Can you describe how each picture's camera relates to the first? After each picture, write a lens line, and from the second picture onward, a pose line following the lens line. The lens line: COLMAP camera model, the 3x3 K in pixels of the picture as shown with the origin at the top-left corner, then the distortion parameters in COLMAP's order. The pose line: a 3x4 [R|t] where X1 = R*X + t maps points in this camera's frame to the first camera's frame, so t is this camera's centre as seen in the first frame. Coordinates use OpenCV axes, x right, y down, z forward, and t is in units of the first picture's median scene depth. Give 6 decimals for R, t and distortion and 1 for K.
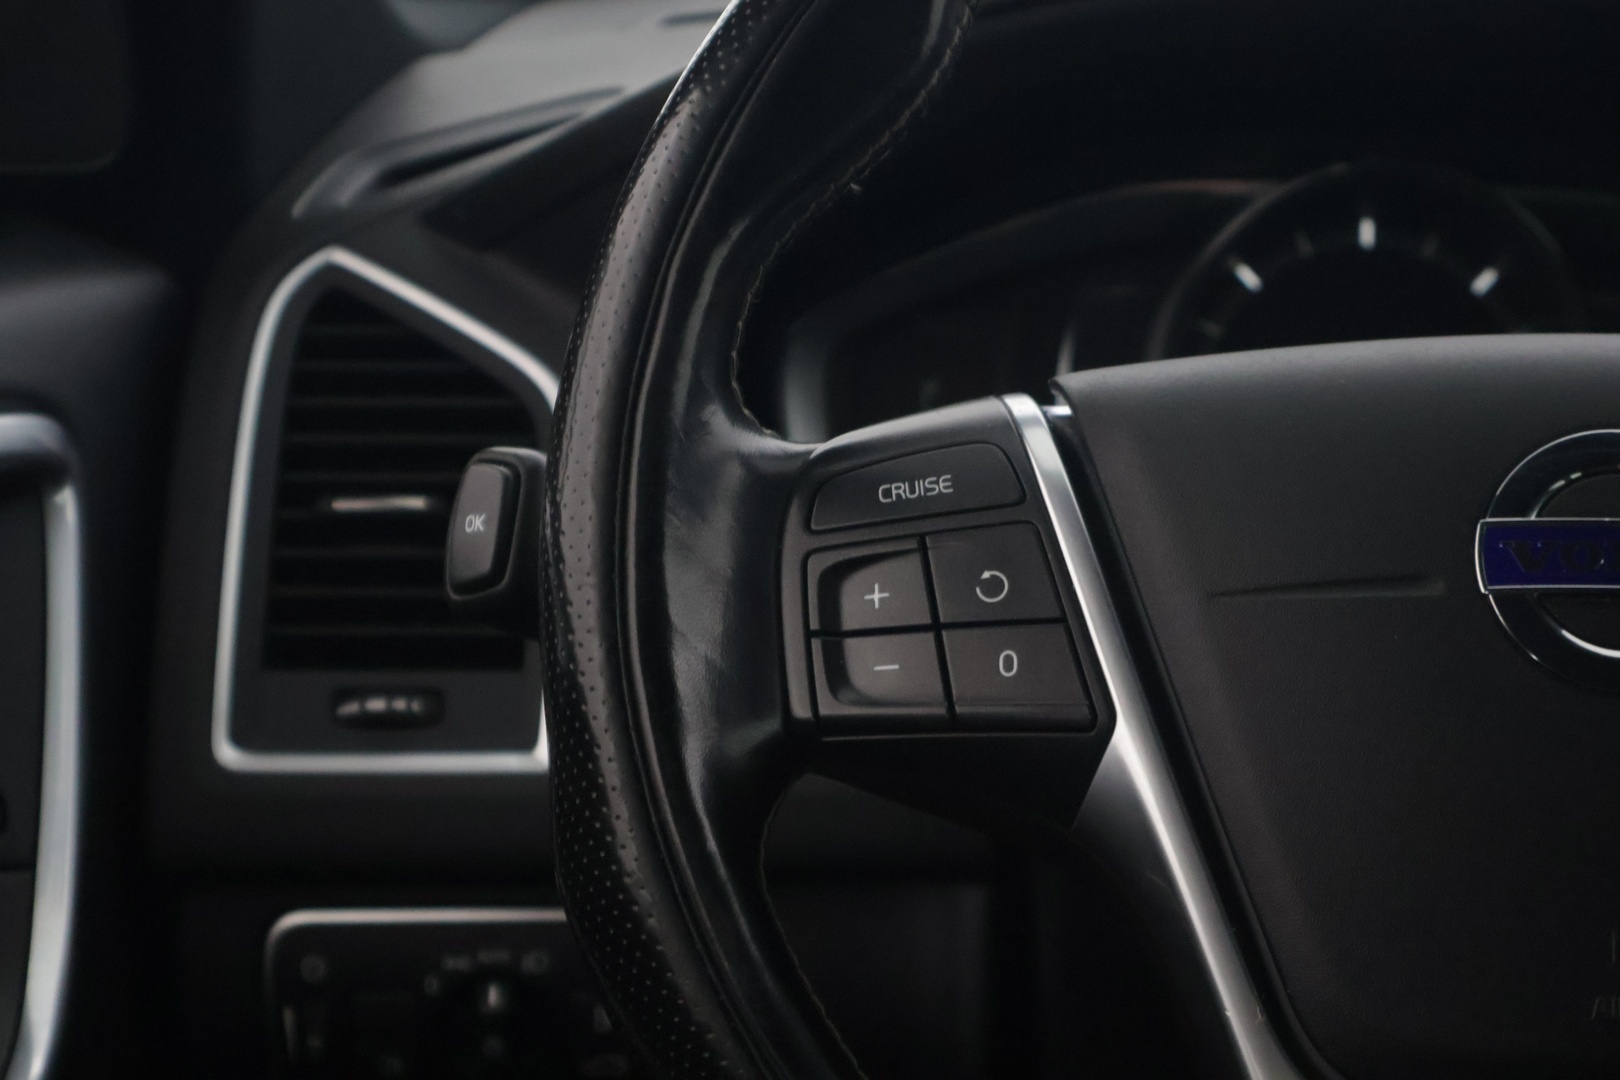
lens RADIAL K [[3375.9, 0, 814.3], [0, 3375.9, 537.9], [0, 0, 1]] dist [0.027953, 0.000000]
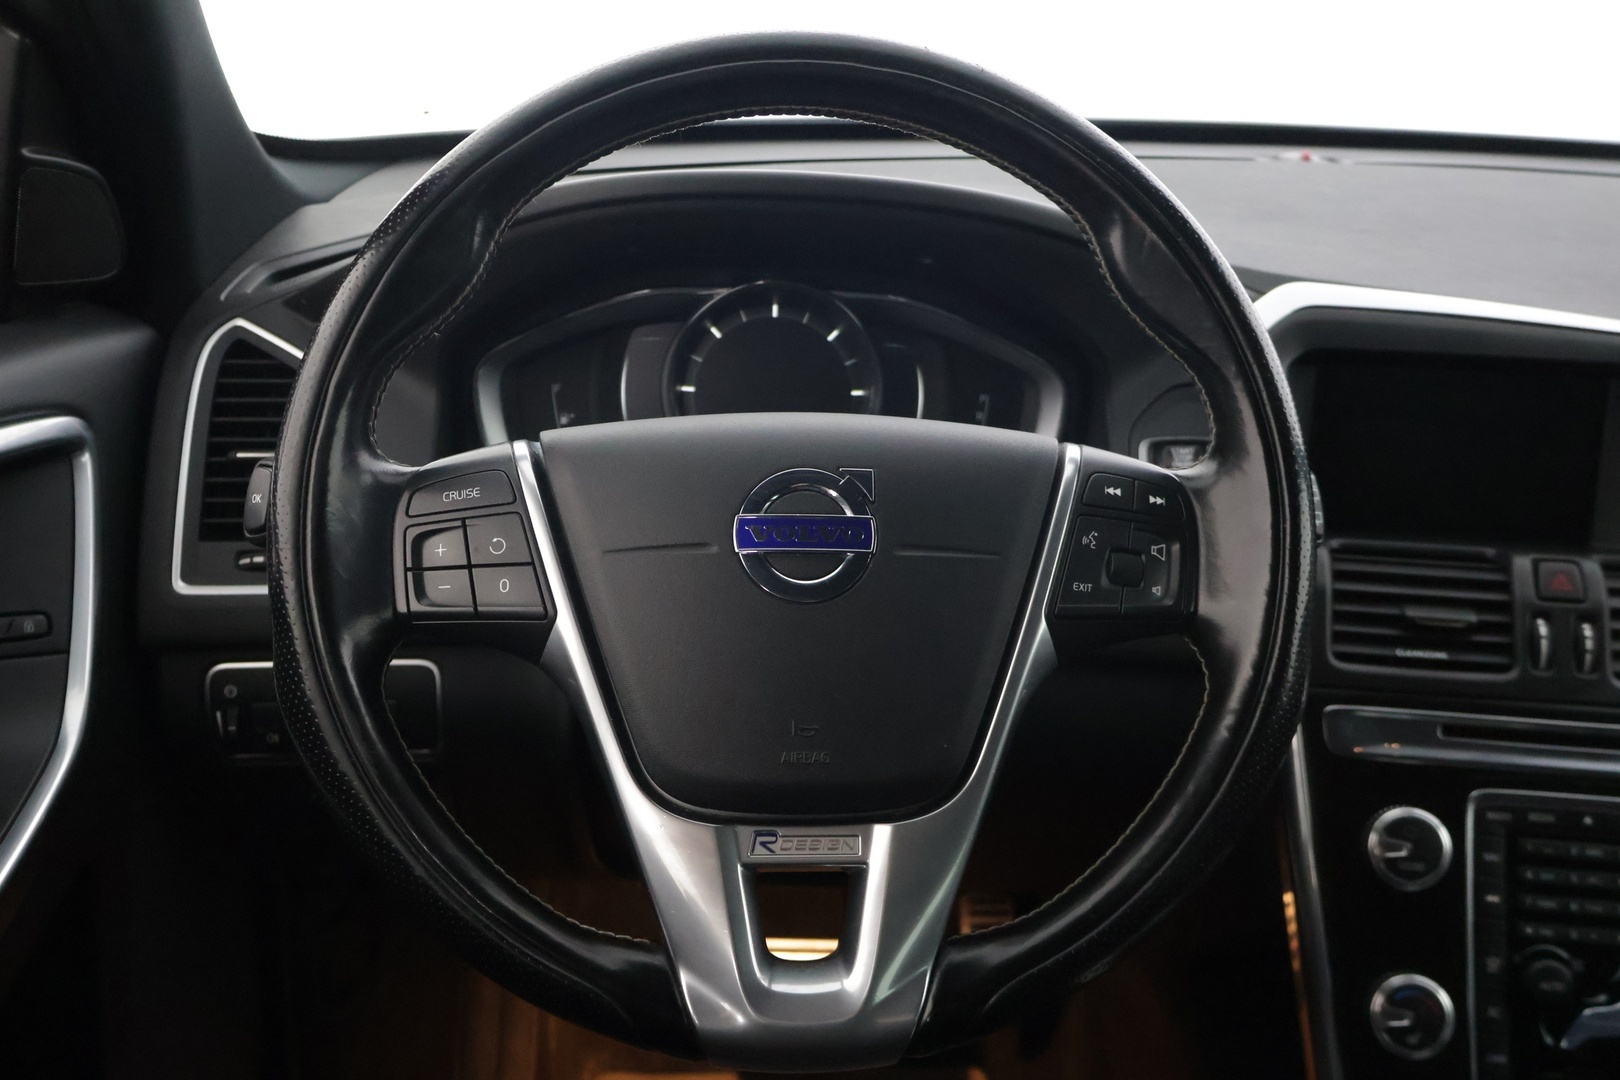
lens RADIAL K [[1659.5, 0, 810.3], [0, 1659.5, 550.2], [0, 0, 1]] dist [0.024629, 0.000000]
pose [[0.995820, -0.008503, 0.090944, 0.145102], [-0.001681, 0.993783, 0.111321, -0.091127], [-0.091325, -0.111009, 0.989614, 0.014218]]
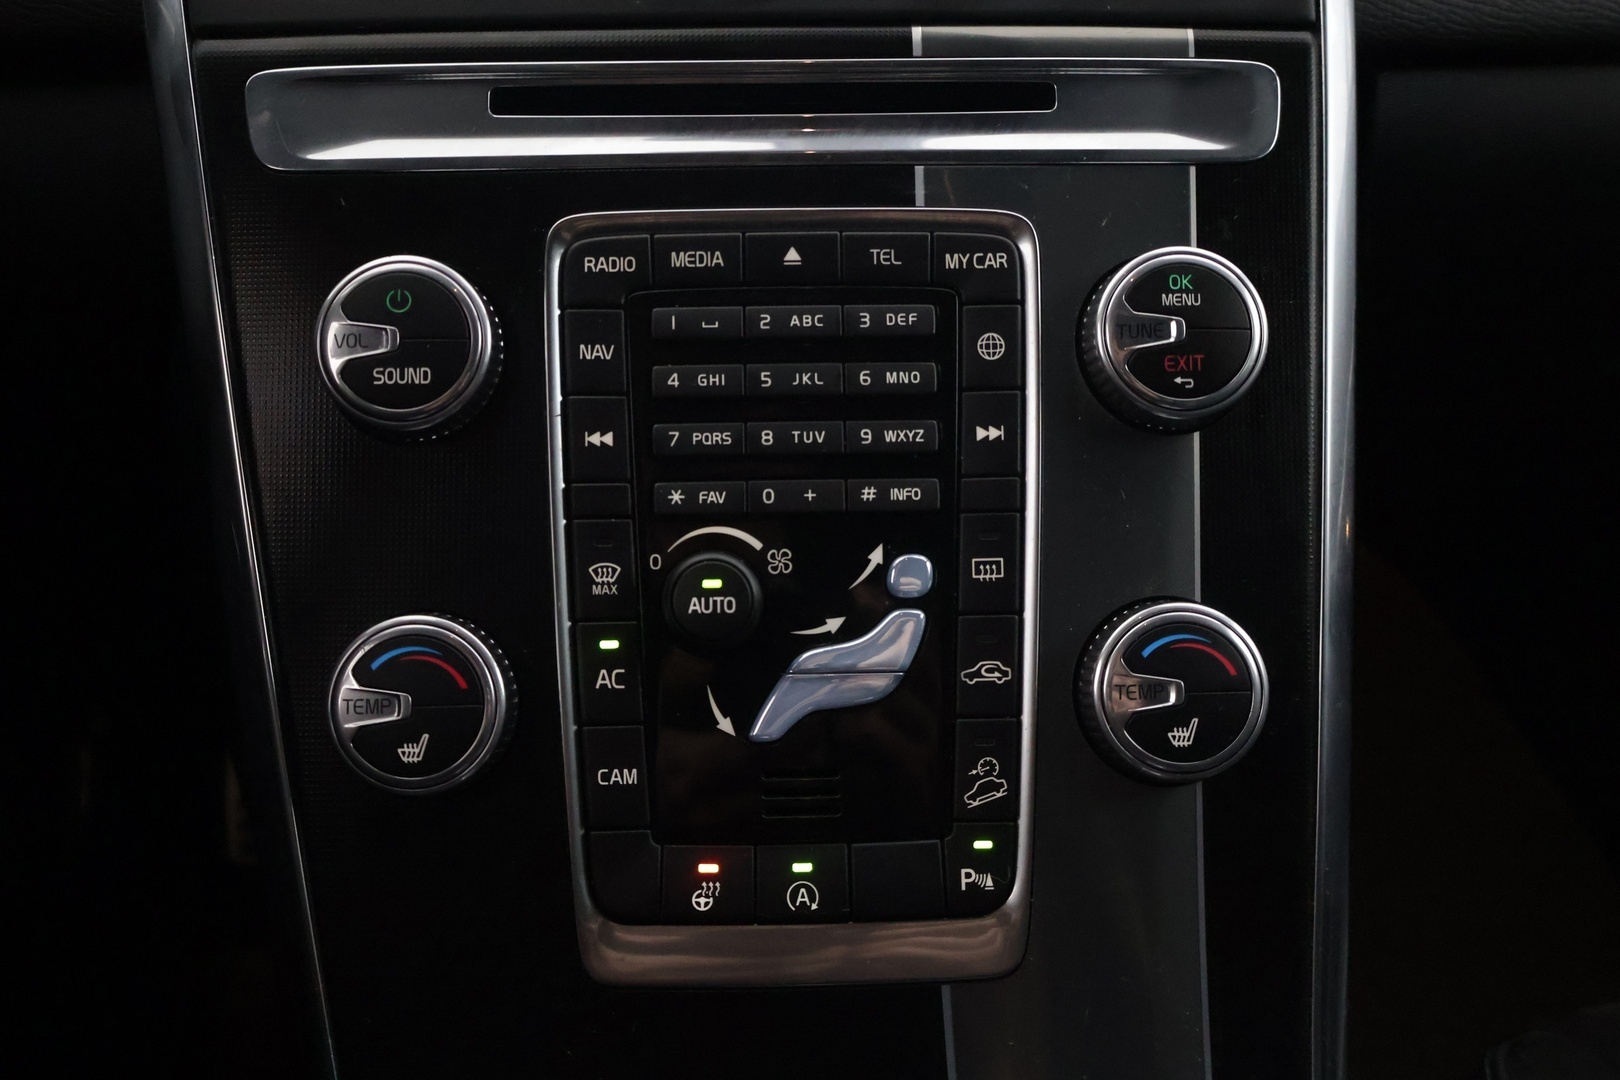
lens RADIAL K [[1659.5, 0, 817.5], [0, 1659.5, 539.4], [0, 0, 1]] dist [0.024629, 0.000000]
pose [[0.975996, -0.097332, 0.194827, 0.742897], [0.065201, 0.984131, 0.165027, 0.262185], [-0.207797, -0.148363, 0.966855, 0.618712]]
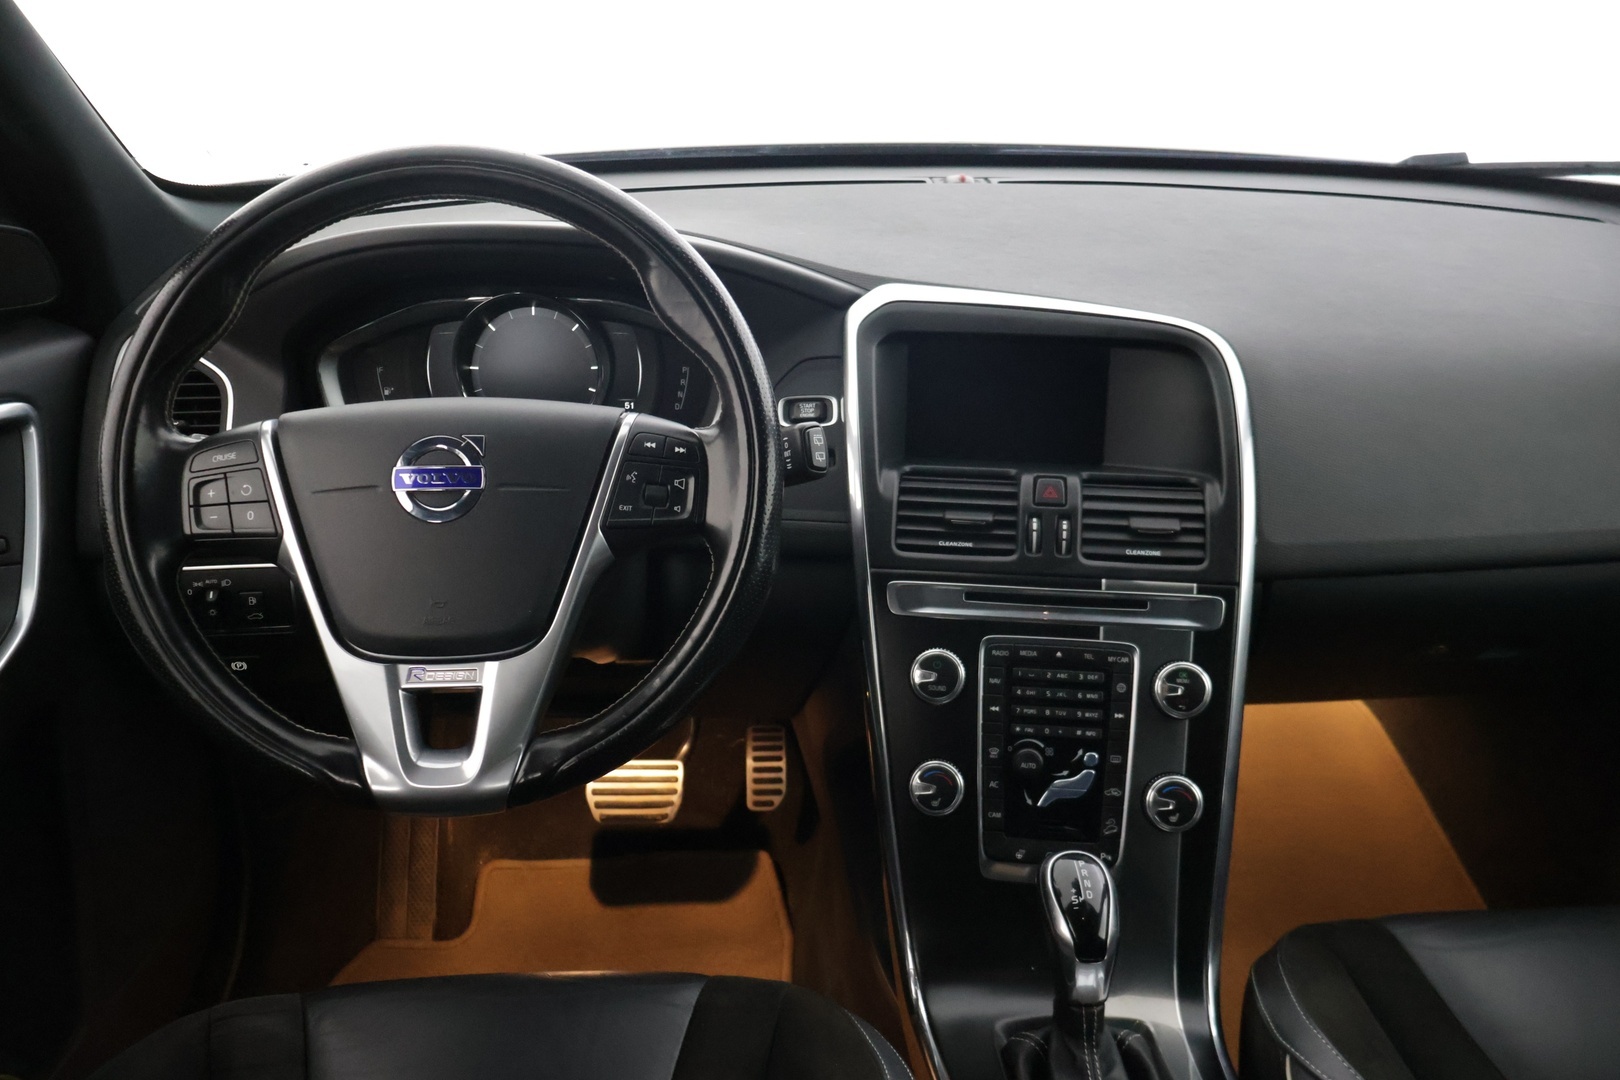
lens RADIAL K [[1400.9, 0, 808.0], [0, 1400.9, 541.6], [0, 0, 1]] dist [0.016449, 0.002050]
pose [[0.996595, -0.036033, 0.074161, 0.462130], [0.023207, 0.985675, 0.167053, -0.140183], [-0.079118, -0.164763, 0.983155, -0.310073]]
